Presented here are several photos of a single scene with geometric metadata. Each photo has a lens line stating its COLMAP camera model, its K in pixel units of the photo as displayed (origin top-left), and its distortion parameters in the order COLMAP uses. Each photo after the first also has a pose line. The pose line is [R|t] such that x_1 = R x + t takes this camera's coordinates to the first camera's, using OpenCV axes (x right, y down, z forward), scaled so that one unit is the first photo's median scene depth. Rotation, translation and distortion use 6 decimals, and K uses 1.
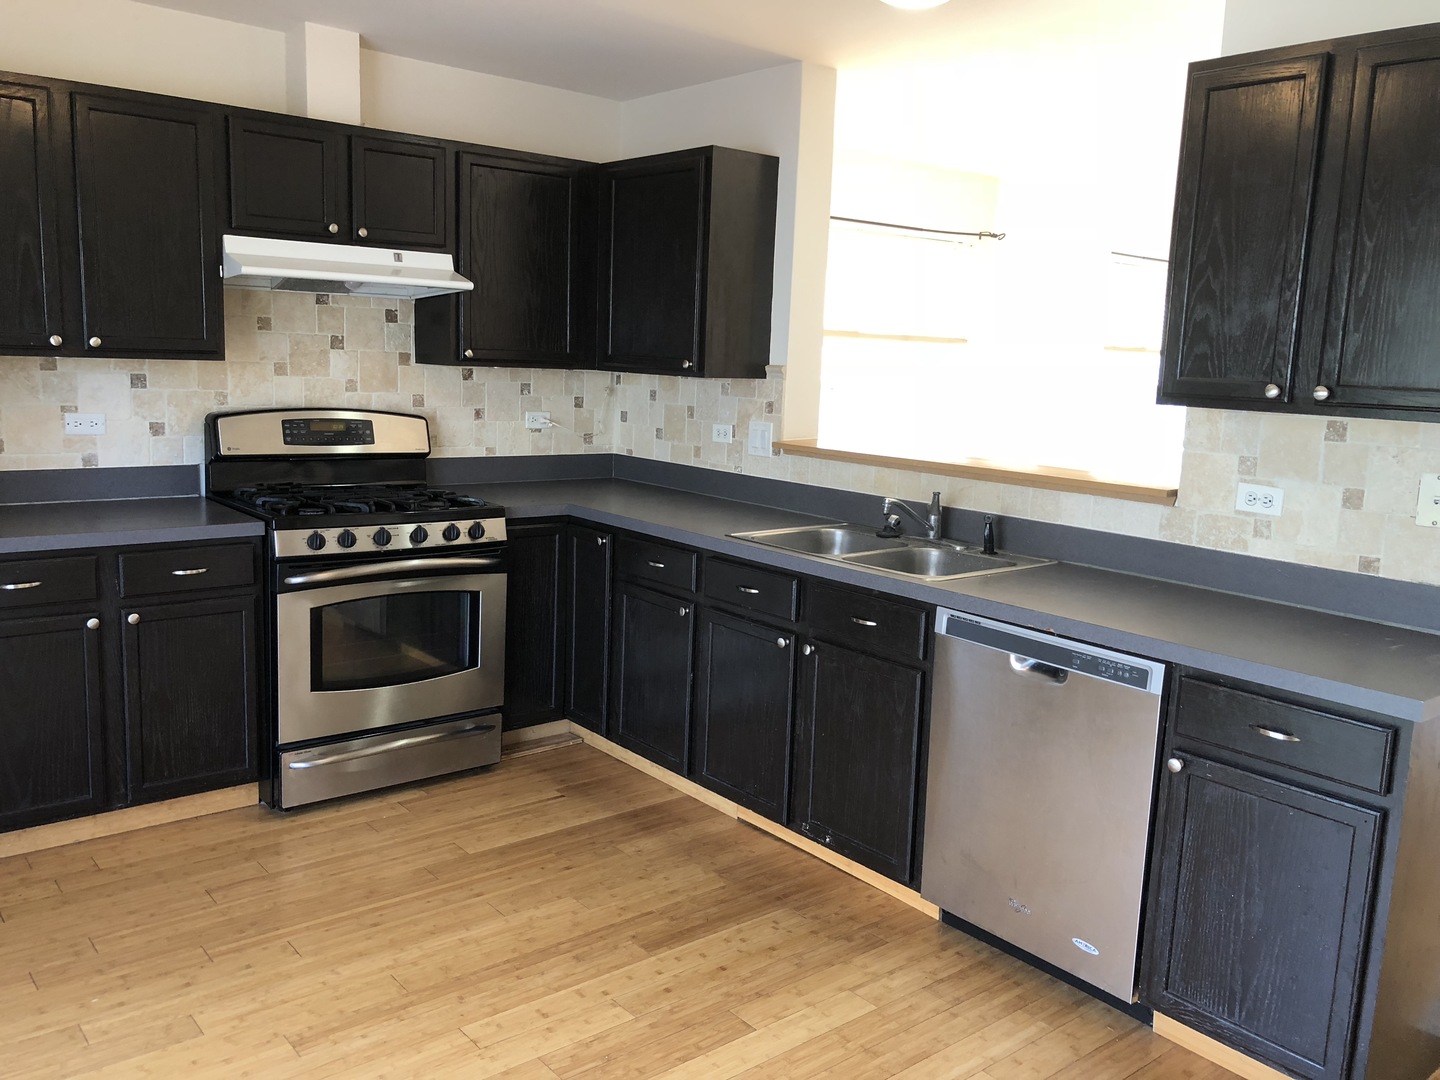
lens RADIAL K [[1186.6, 0, 710.5], [0, 1186.6, 534.8], [0, 0, 1]] dist [0.019914, 0.002153]
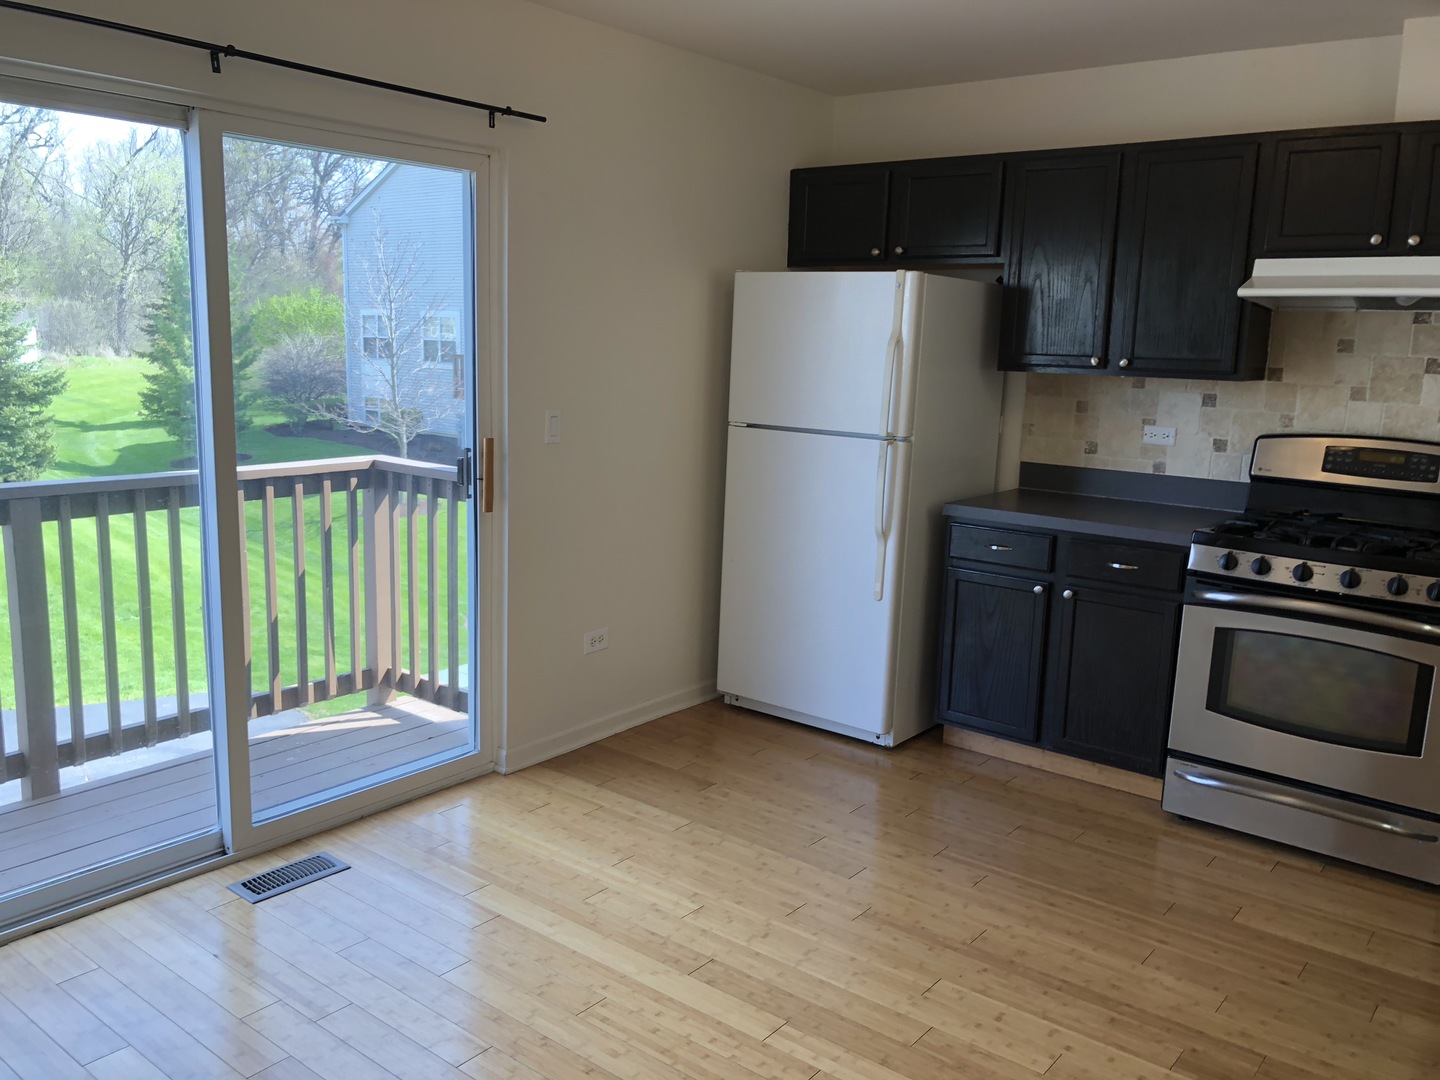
lens RADIAL K [[1186.6, 0, 709.5], [0, 1186.6, 544.4], [0, 0, 1]] dist [0.019914, 0.002153]
pose [[0.213241, 0.143571, -0.966393, 0.507525], [-0.174708, 0.978804, 0.106865, -0.037165], [0.961252, 0.146049, 0.233804, 0.332154]]
